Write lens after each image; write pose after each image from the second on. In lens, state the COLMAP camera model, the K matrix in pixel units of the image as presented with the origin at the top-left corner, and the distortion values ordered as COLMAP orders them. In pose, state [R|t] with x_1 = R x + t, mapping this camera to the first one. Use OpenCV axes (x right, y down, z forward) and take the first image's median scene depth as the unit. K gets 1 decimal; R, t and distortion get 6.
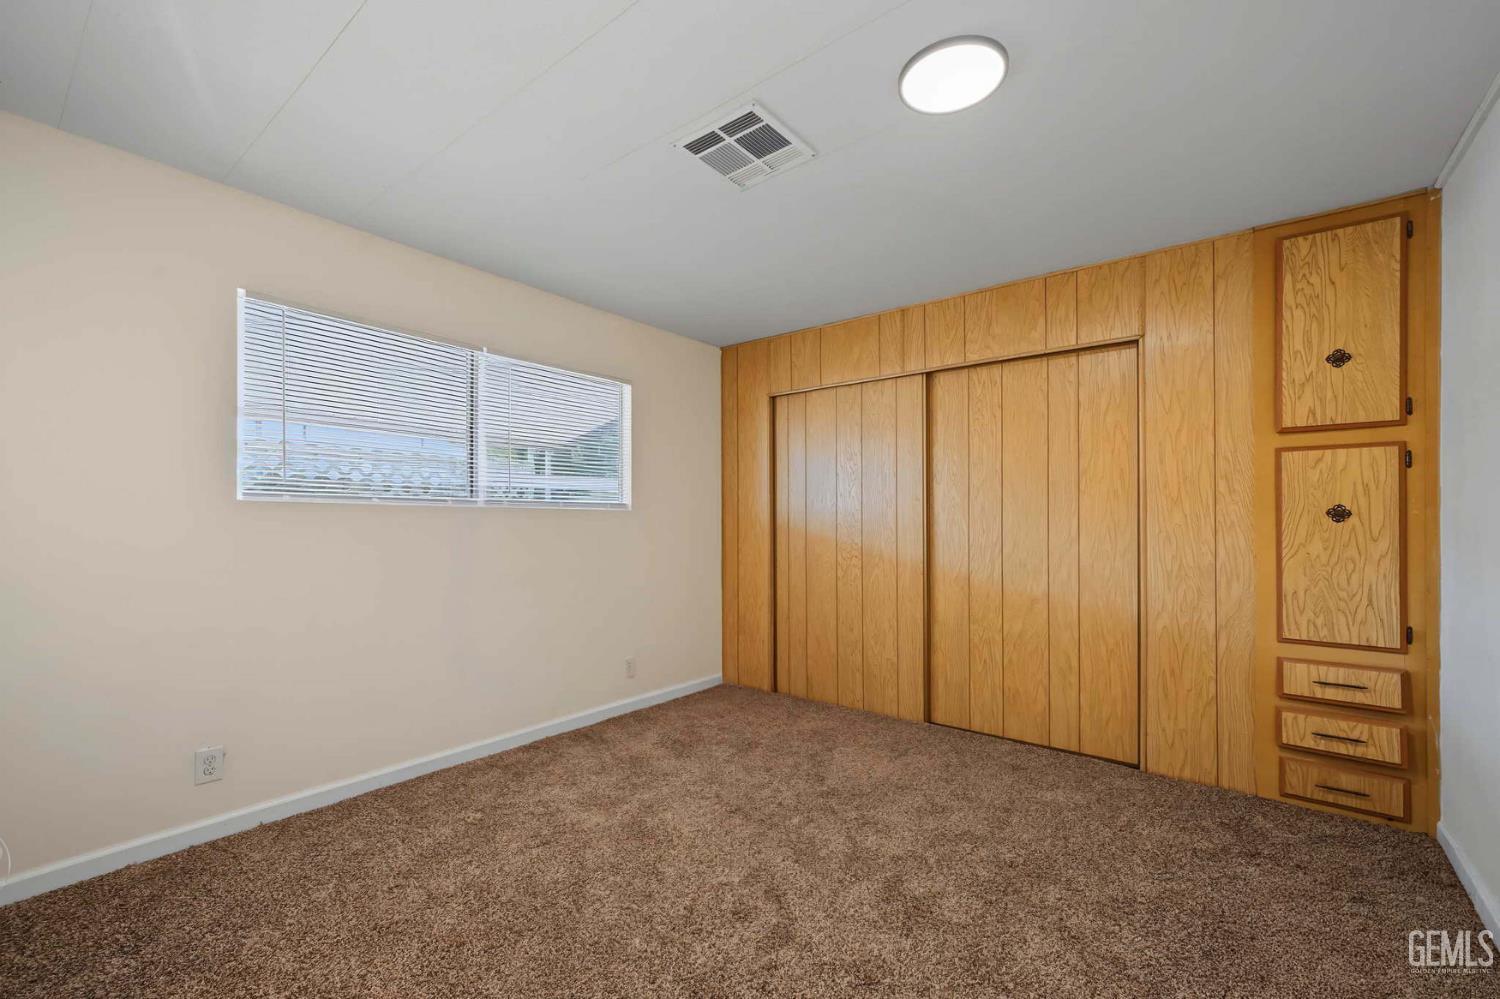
lens RADIAL K [[641.7, 0, 728.7], [0, 641.7, 510.5], [0, 0, 1]] dist [-0.000140, 0.000506]
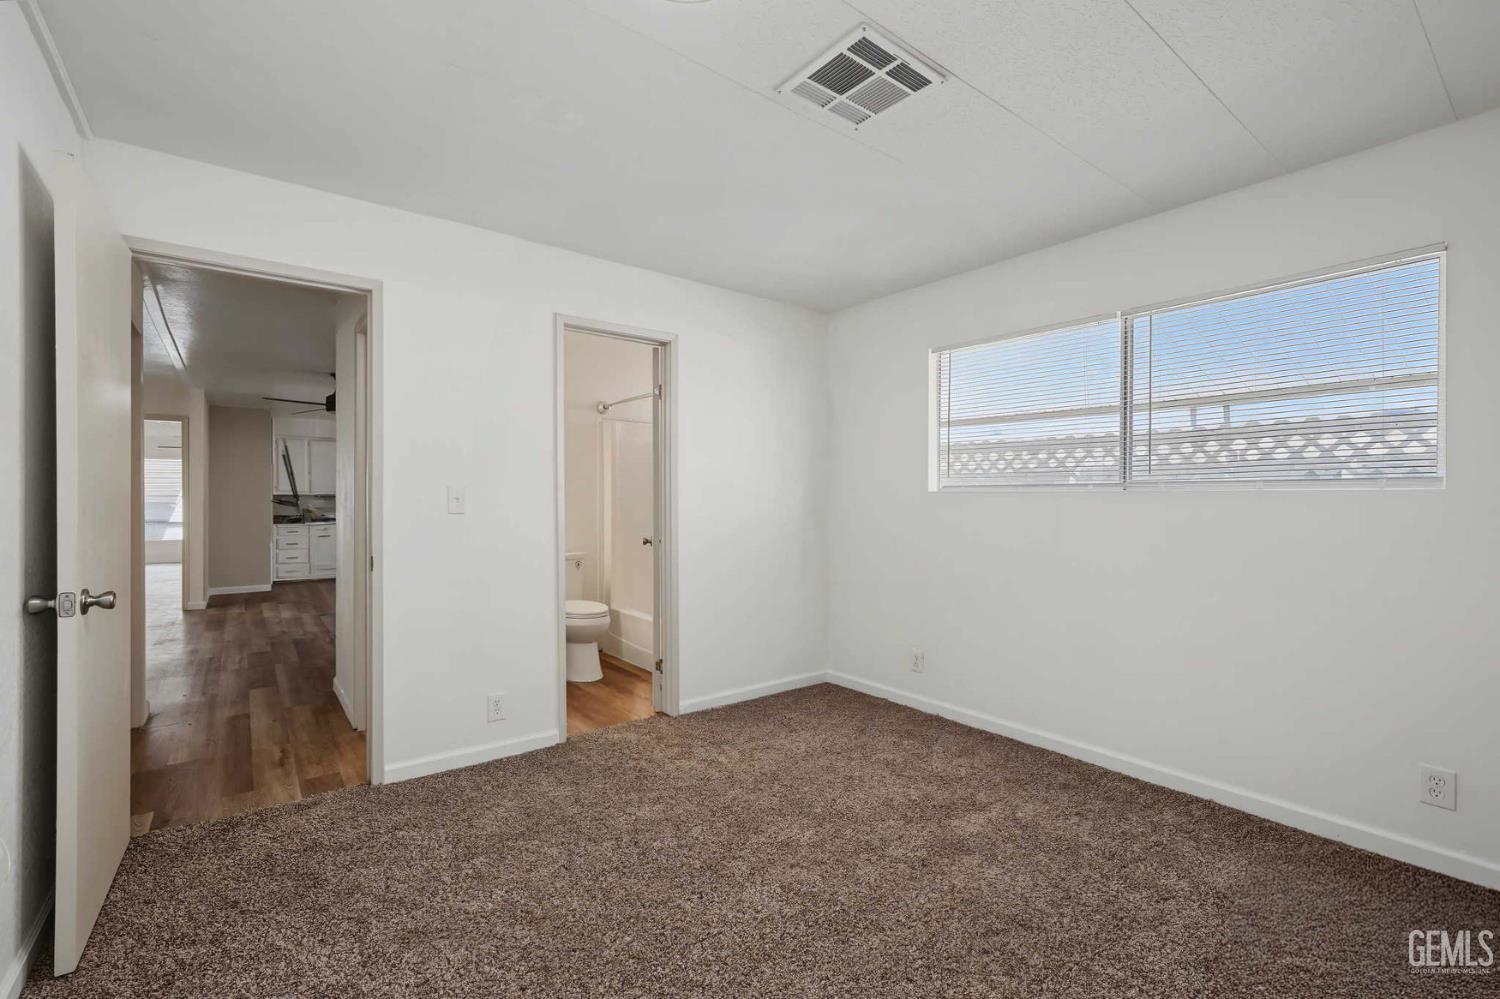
lens RADIAL K [[641.7, 0, 728.7], [0, 641.7, 510.5], [0, 0, 1]] dist [-0.000140, 0.000506]
pose [[-0.223973, 0.018057, -0.974428, 0.788272], [0.011655, 0.999806, 0.015849, -0.002481], [0.974526, -0.007808, -0.224140, 0.873730]]
